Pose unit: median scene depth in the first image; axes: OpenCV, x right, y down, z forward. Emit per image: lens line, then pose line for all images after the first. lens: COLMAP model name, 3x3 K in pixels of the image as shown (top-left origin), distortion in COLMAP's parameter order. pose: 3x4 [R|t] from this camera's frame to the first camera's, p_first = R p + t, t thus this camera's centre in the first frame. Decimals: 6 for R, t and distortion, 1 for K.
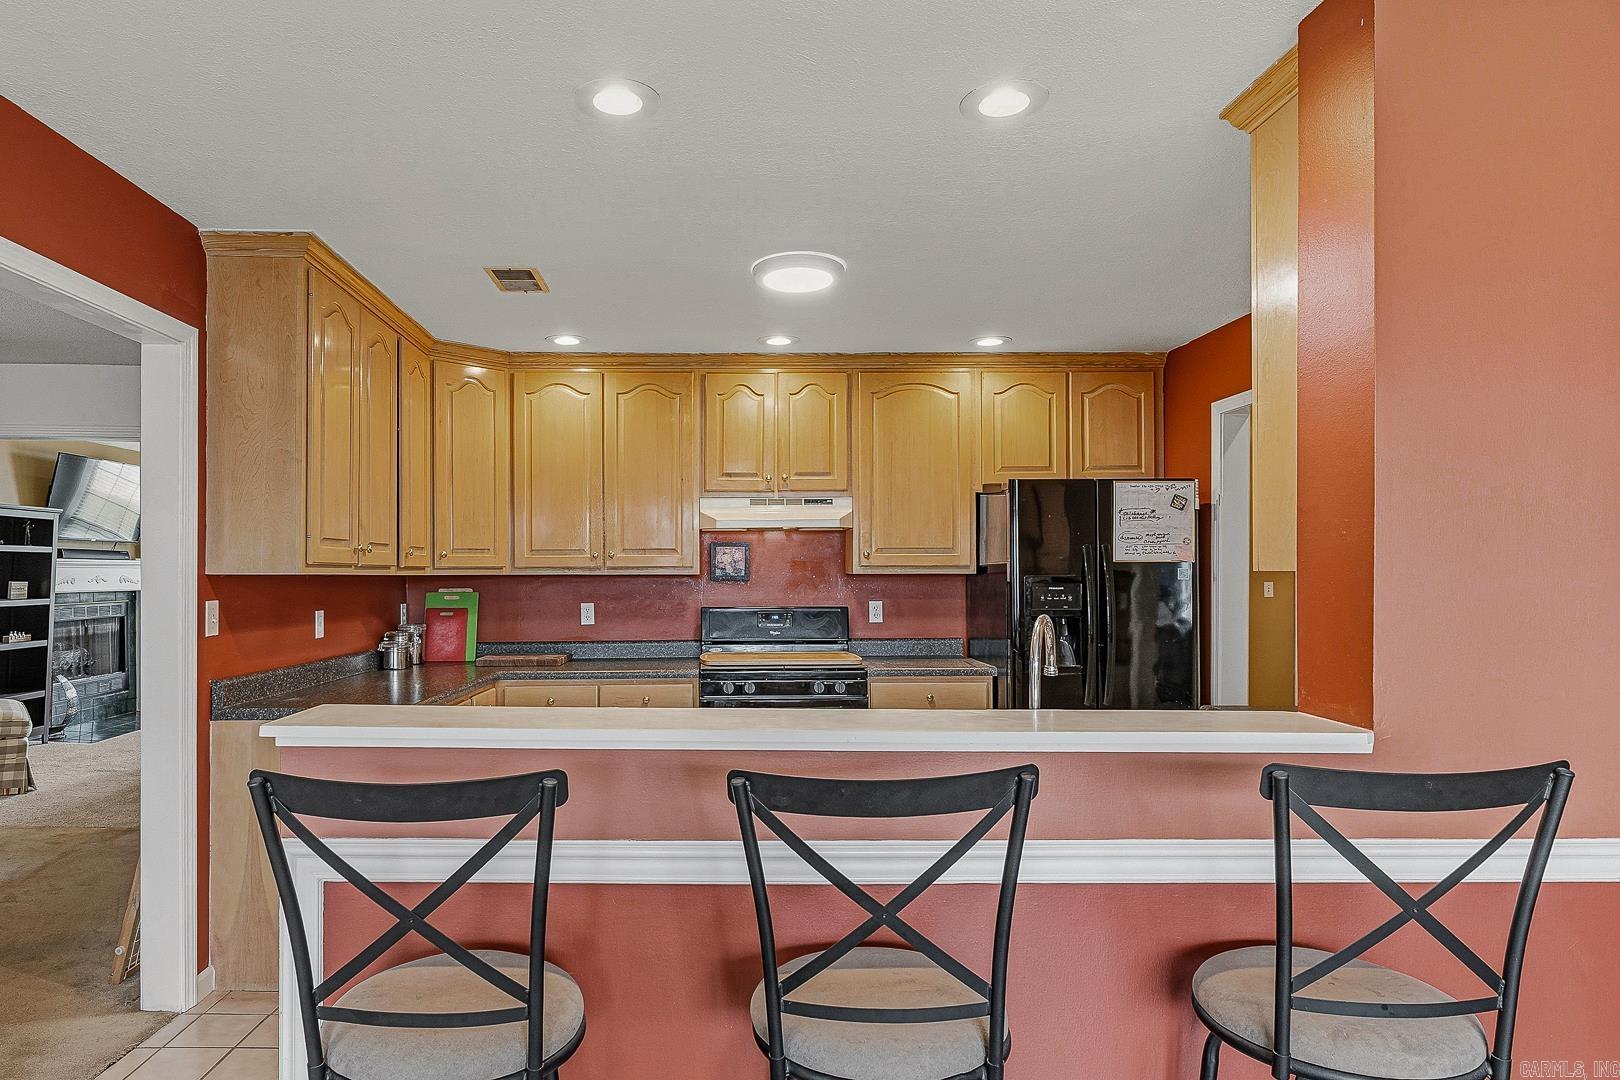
lens RADIAL K [[945.8, 0, 748.1], [0, 945.8, 551.4], [0, 0, 1]] dist [-0.000086, -0.000063]
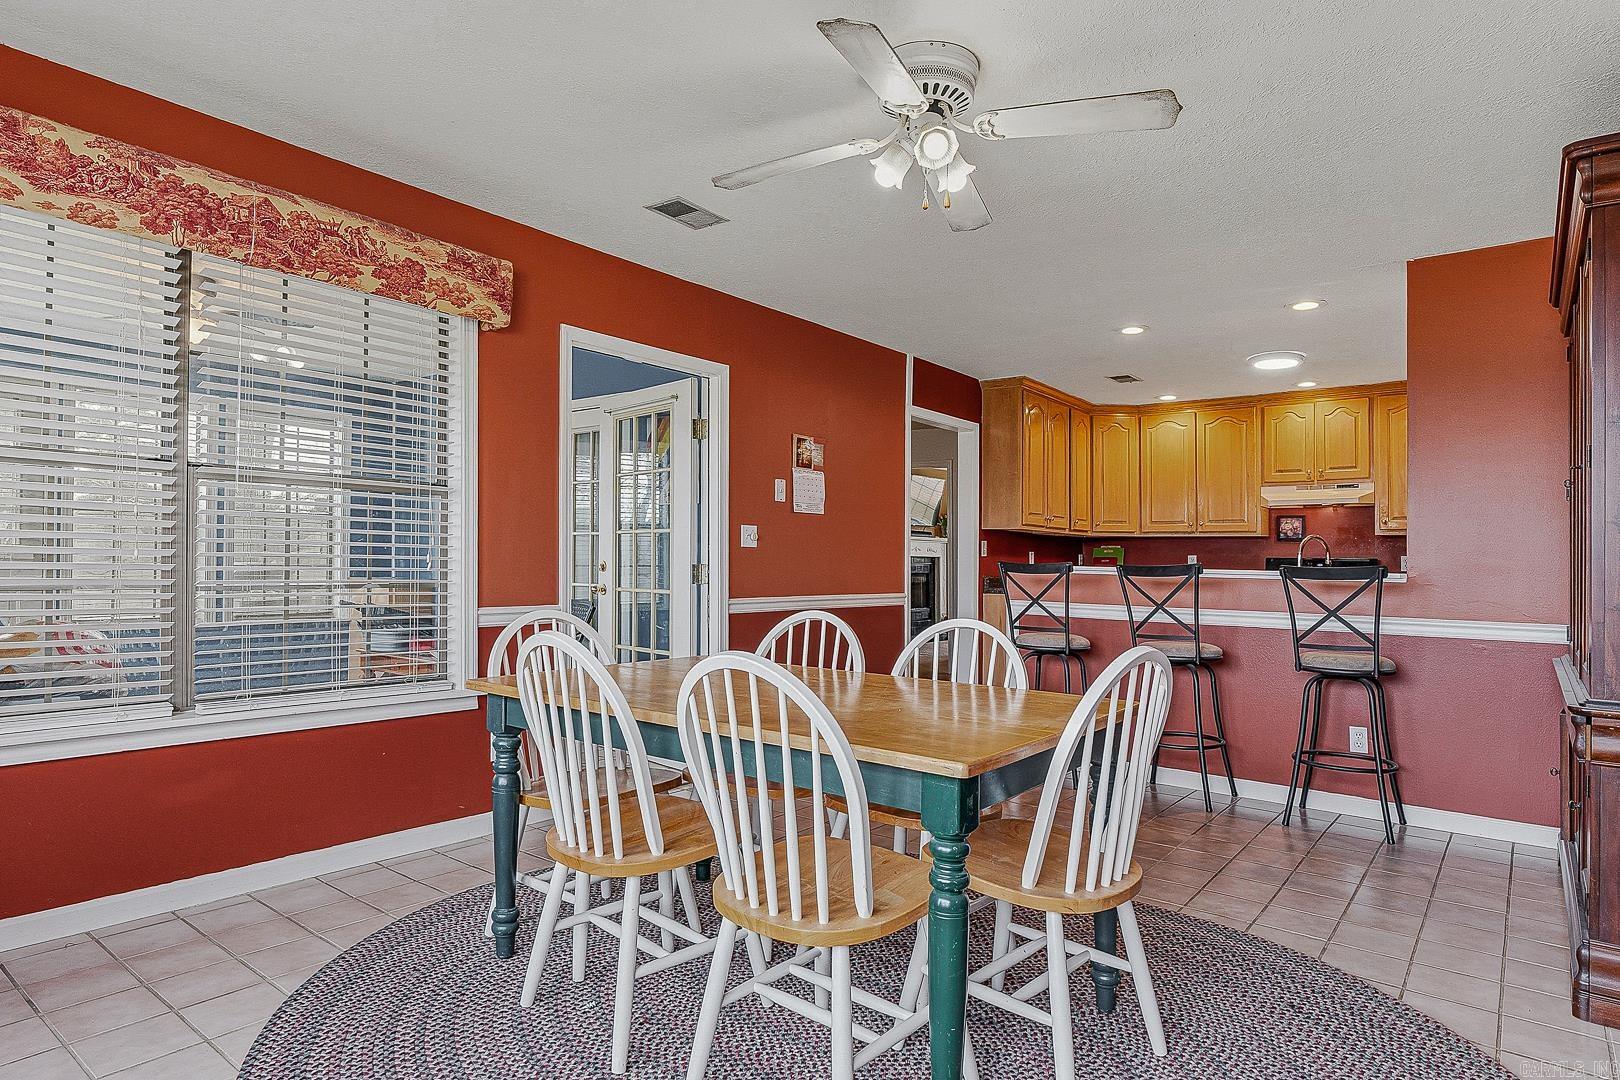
lens RADIAL K [[909.0, 0, 817.5], [0, 909.0, 518.4], [0, 0, 1]] dist [-0.000455, -0.000327]
pose [[0.772628, -0.013384, -0.634718, 0.336697], [-0.003910, 0.999658, -0.025840, 0.037373], [0.634848, 0.022446, 0.772311, -0.621464]]
